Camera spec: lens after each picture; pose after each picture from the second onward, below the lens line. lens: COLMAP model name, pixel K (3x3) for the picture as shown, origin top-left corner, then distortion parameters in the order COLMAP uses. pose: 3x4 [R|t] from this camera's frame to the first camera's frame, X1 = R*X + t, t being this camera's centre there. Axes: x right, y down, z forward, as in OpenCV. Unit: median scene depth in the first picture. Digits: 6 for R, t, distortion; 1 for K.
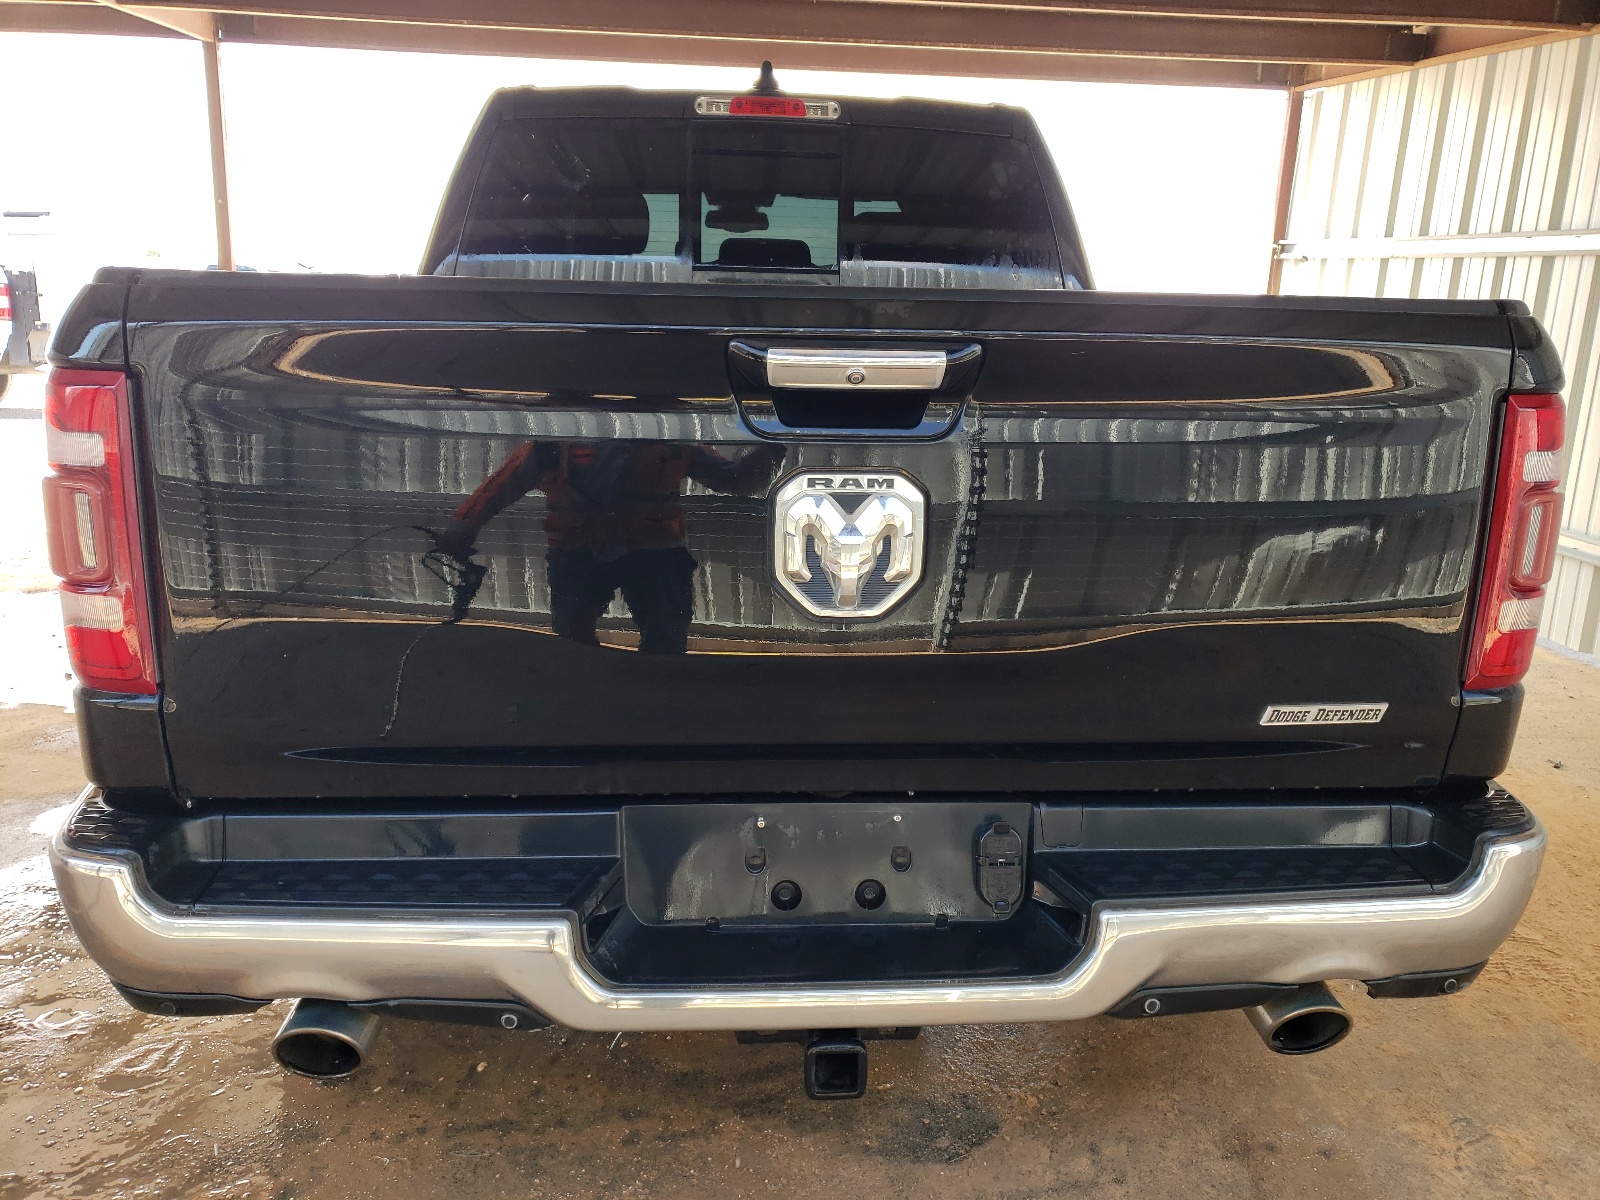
lens RADIAL K [[1226.3, 0, 800.0], [0, 1226.3, 600.0], [0, 0, 1]] dist [0.069445, -0.112102]
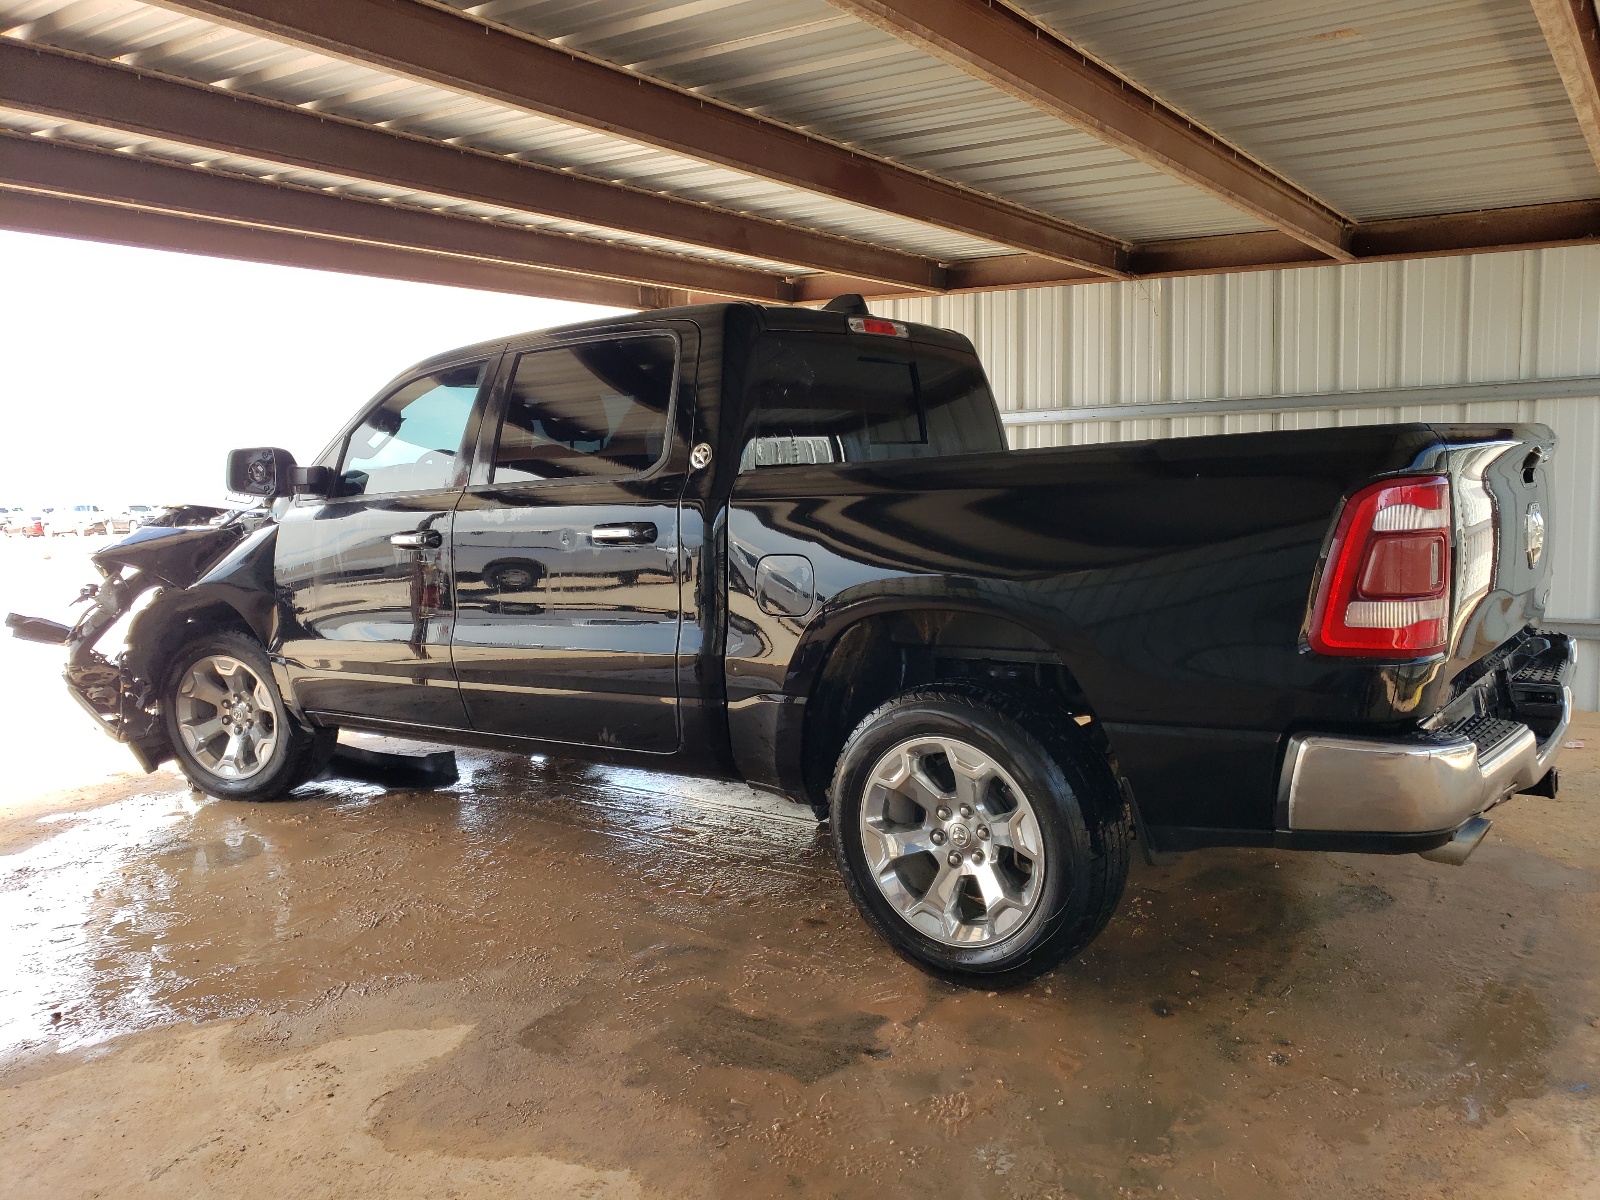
lens RADIAL K [[1226.3, 0, 800.0], [0, 1226.3, 600.0], [0, 0, 1]] dist [0.069445, -0.112102]
pose [[0.652020, -0.100568, 0.751503, -1.650824], [0.214175, 0.975228, -0.055315, -0.046351], [-0.727324, 0.197020, 0.657407, 0.356709]]
